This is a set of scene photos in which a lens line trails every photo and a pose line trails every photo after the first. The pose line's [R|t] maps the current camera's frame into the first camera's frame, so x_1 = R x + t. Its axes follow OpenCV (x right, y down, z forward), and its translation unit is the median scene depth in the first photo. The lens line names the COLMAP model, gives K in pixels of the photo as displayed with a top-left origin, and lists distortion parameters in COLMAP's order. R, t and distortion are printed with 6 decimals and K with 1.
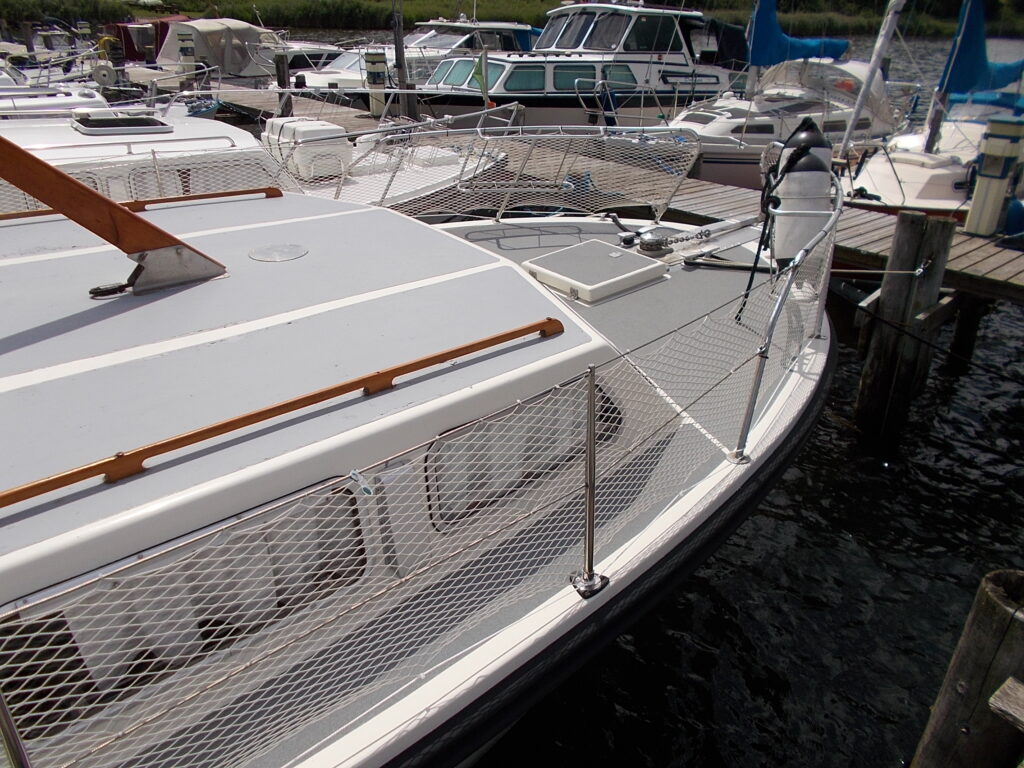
lens RADIAL K [[771.1, 0, 512.0], [0, 771.1, 384.0], [0, 0, 1]] dist [-0.012790, -0.004424]
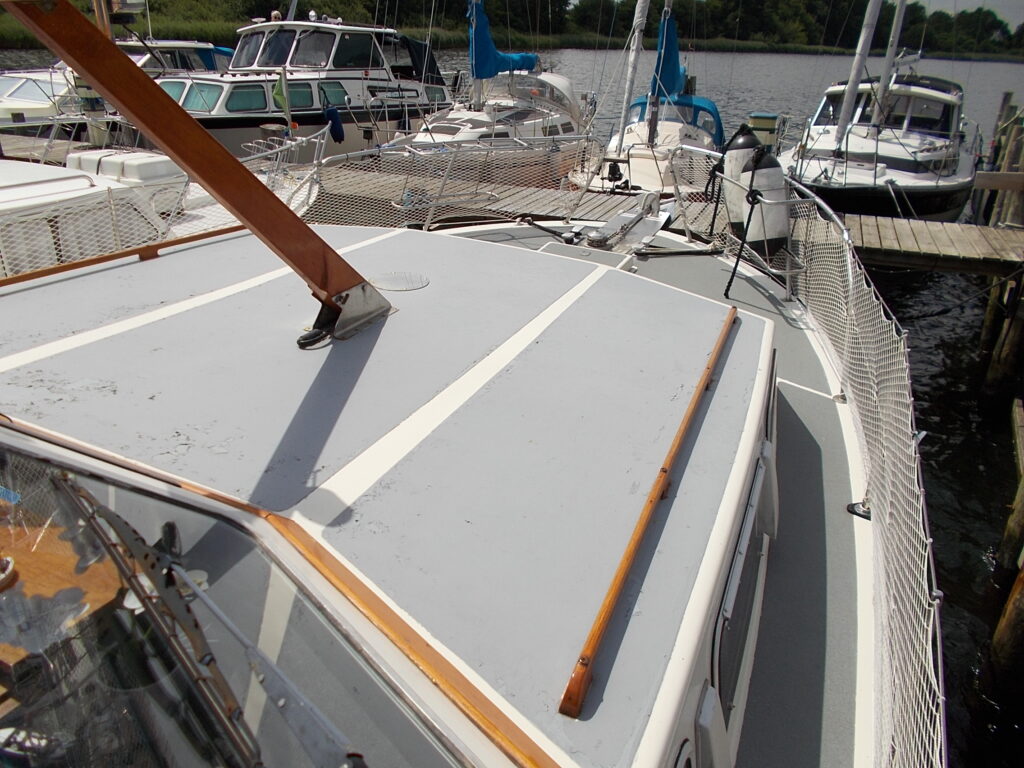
lens RADIAL K [[771.1, 0, 512.0], [0, 771.1, 384.0], [0, 0, 1]] dist [-0.012790, -0.004424]
pose [[0.899297, -0.181545, 0.397878, -0.119904], [0.188152, 0.981876, 0.022746, -0.007063], [-0.394796, 0.054406, 0.917156, 0.009967]]
